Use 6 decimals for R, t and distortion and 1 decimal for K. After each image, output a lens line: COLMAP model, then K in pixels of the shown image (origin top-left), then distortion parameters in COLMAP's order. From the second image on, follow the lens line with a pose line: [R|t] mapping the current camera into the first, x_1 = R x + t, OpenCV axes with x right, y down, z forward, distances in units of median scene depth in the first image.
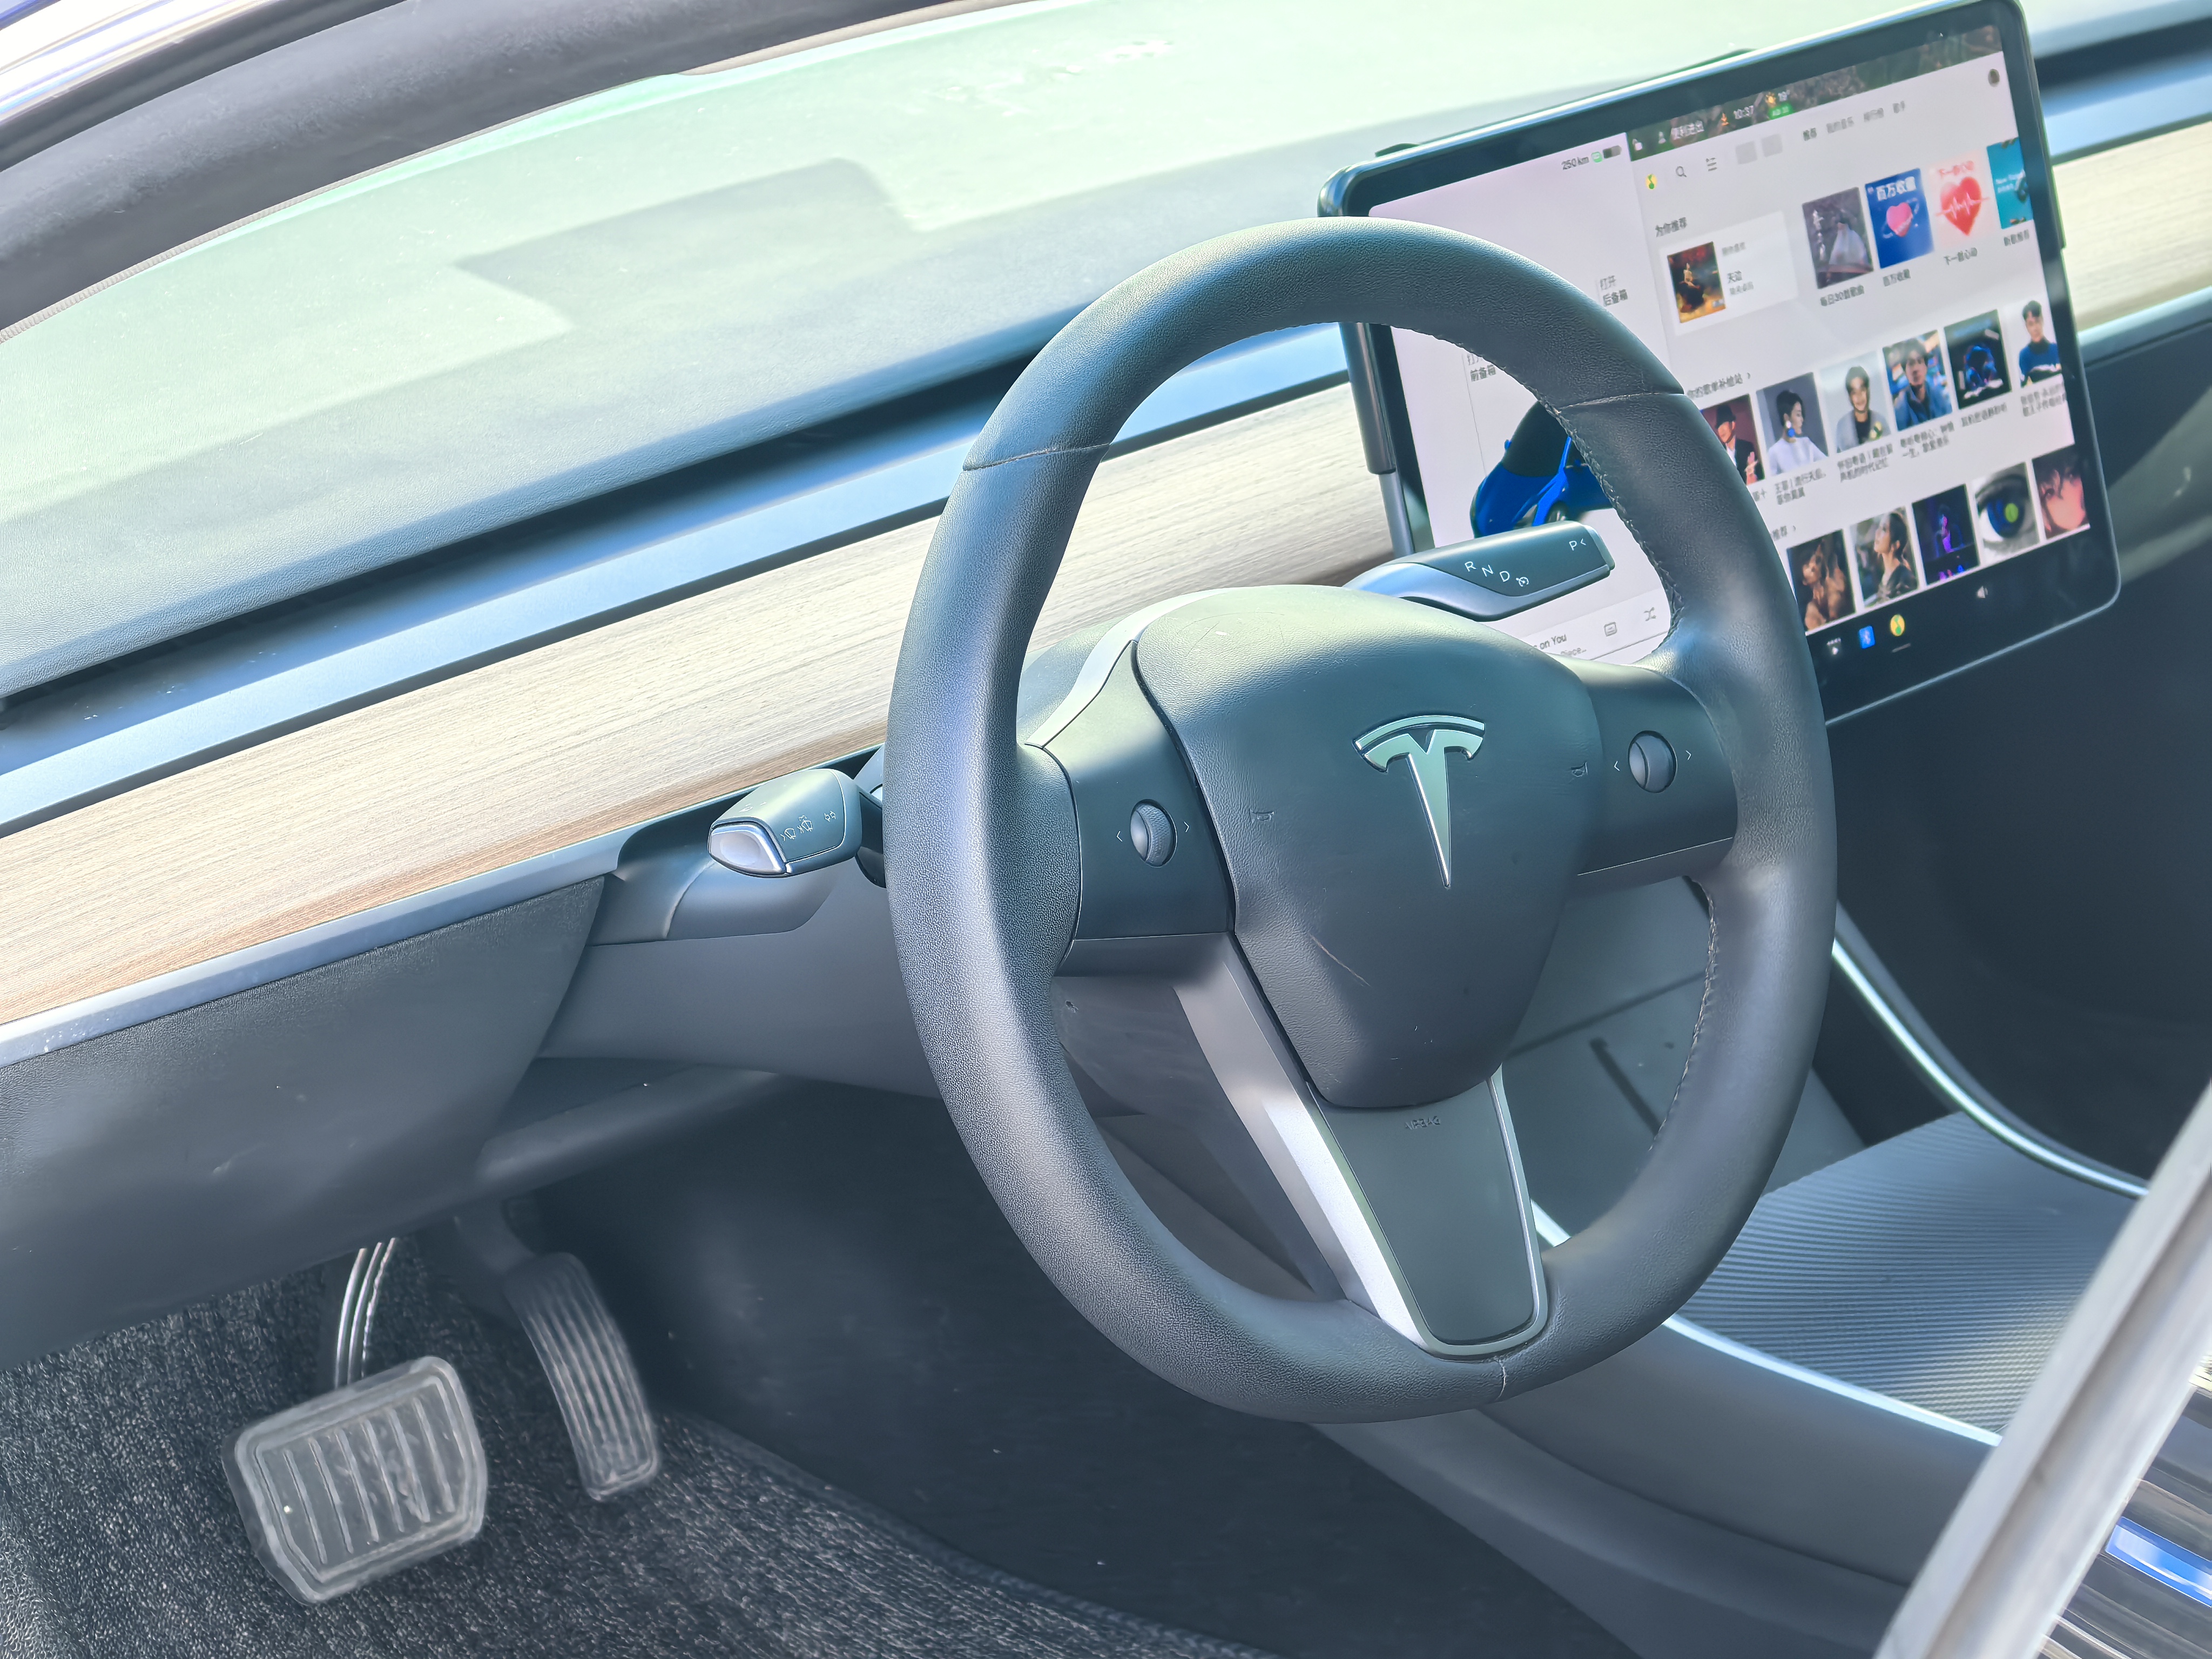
lens RADIAL K [[6139.1, 0, 1097.9], [0, 6139.1, 844.9], [0, 0, 1]] dist [0.007326, 0.000000]
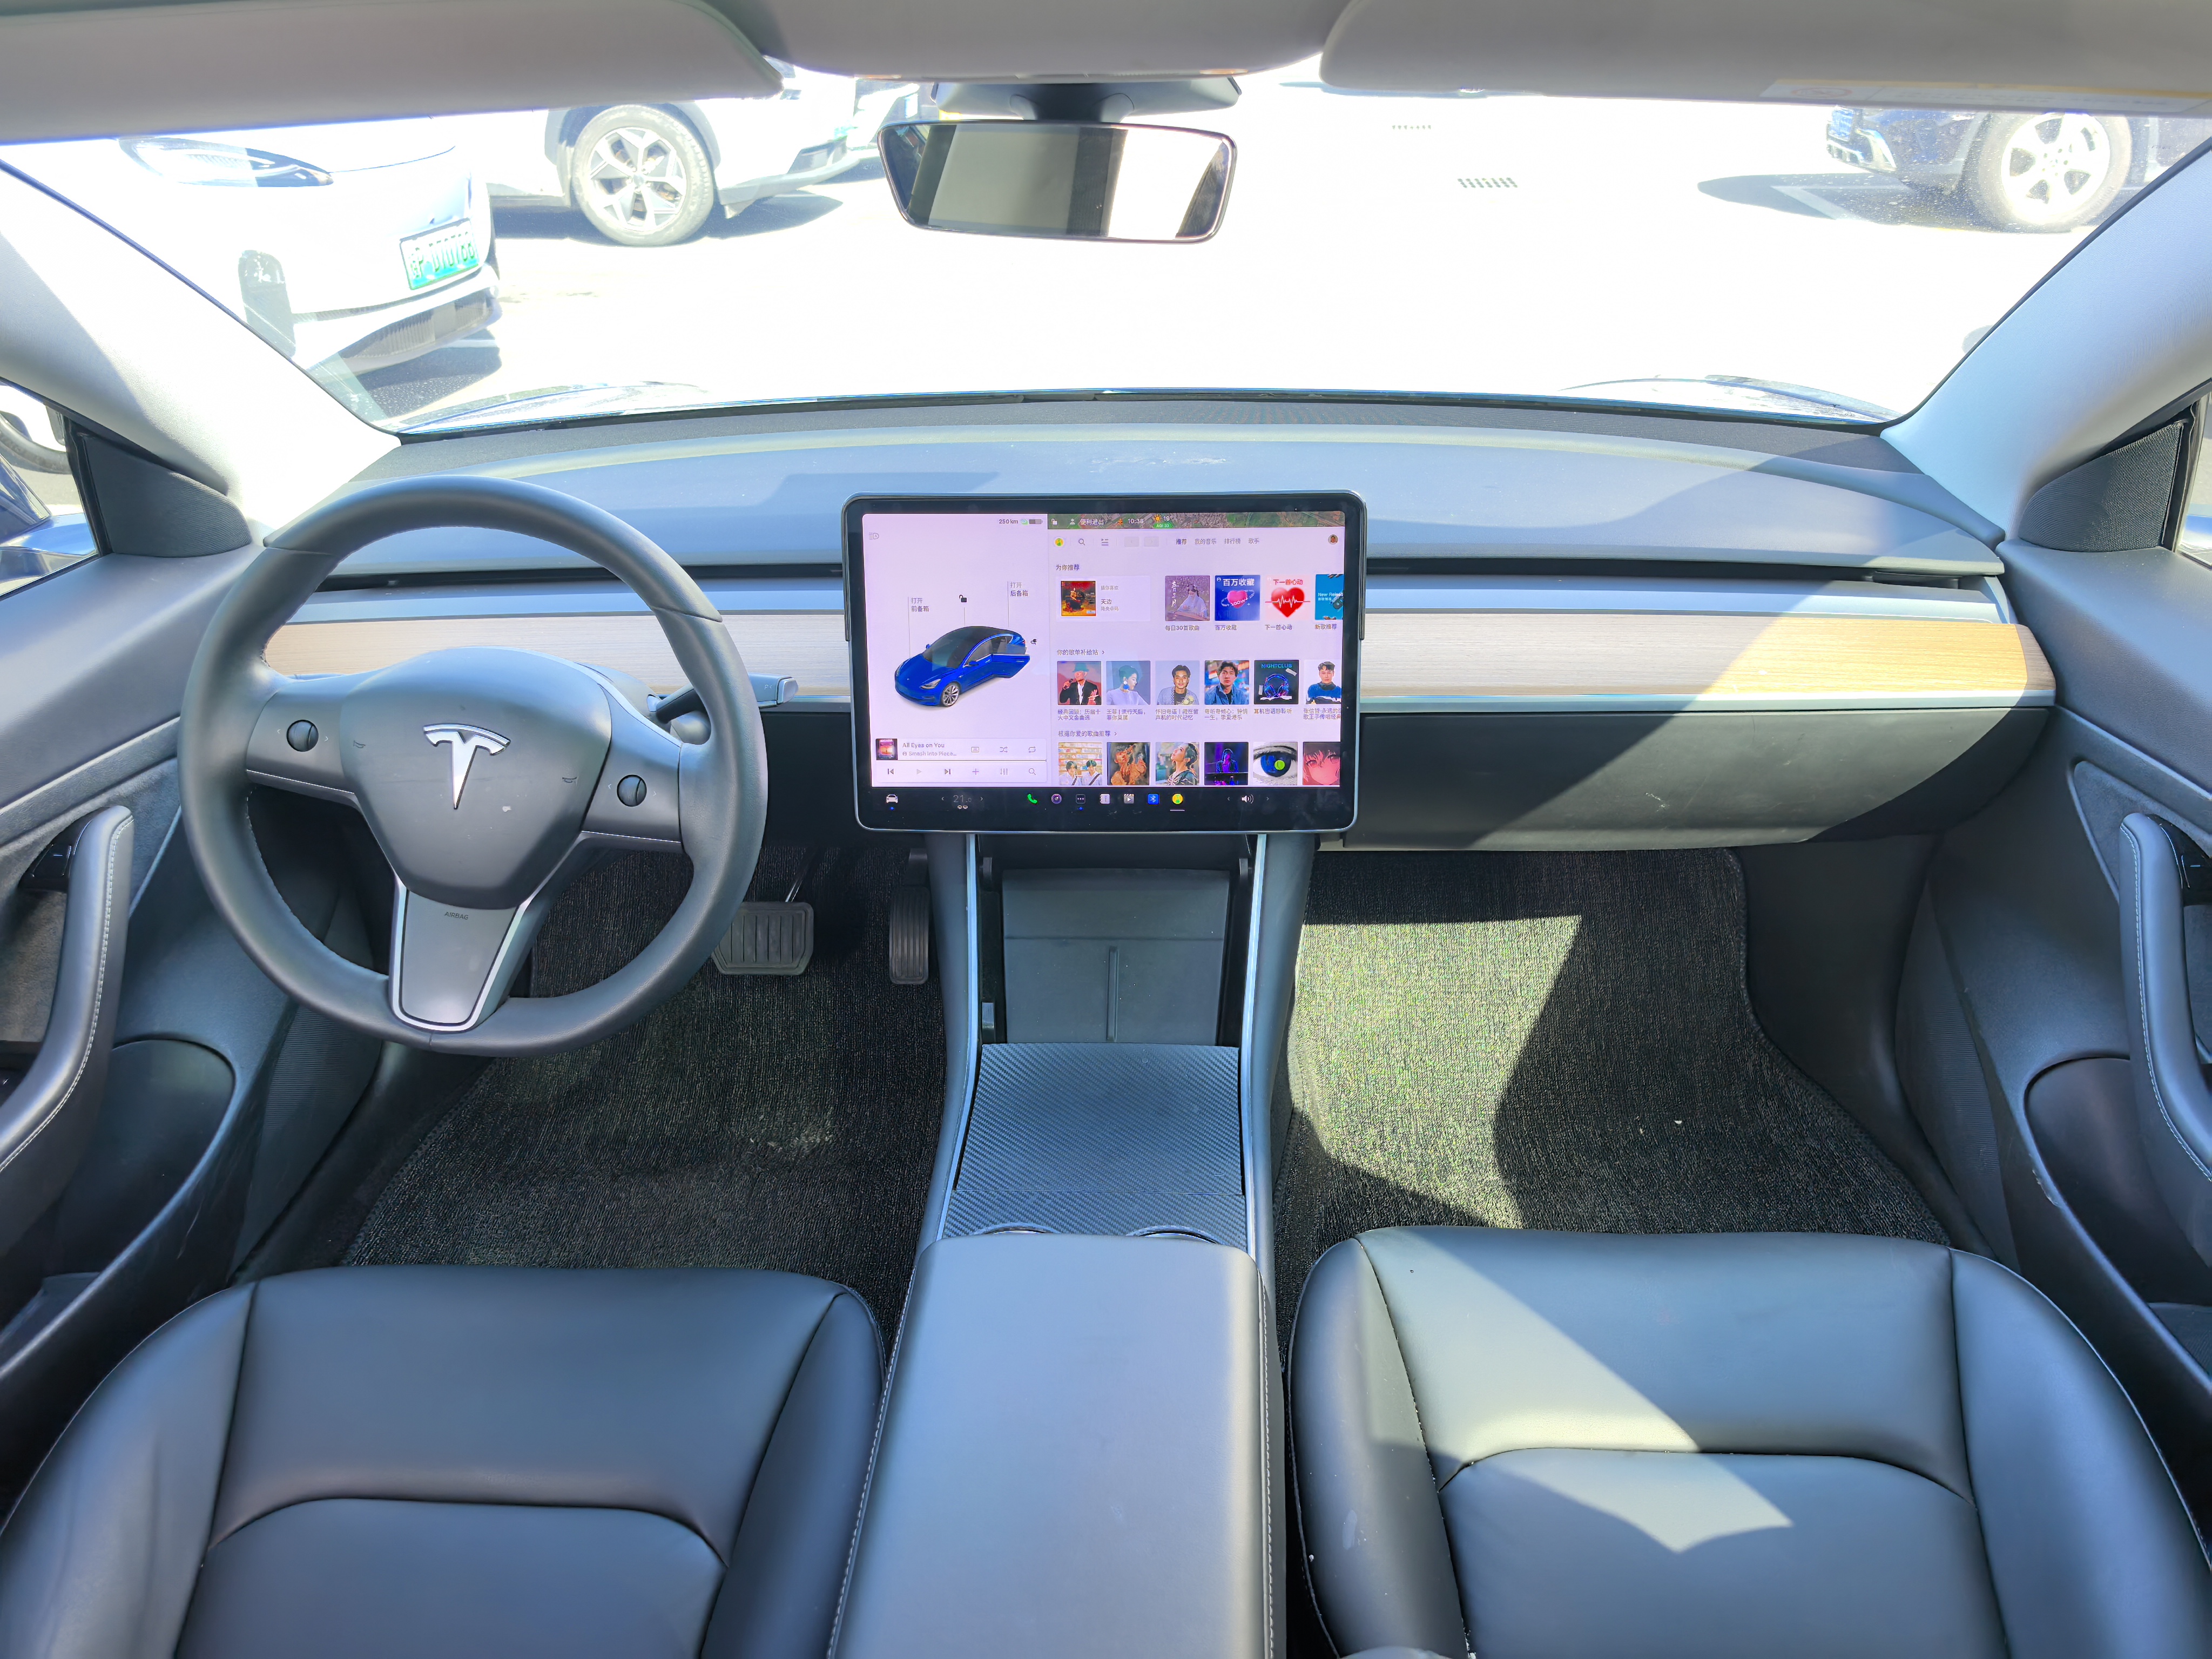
lens RADIAL K [[1791.3, 0, 1132.4], [0, 1791.3, 816.5], [0, 0, 1]] dist [0.067547, -0.129368]
pose [[0.703921, 0.313514, -0.637341, 0.488913], [-0.264949, 0.948447, 0.173923, -0.126764], [0.659012, 0.046435, 0.750698, 0.564211]]
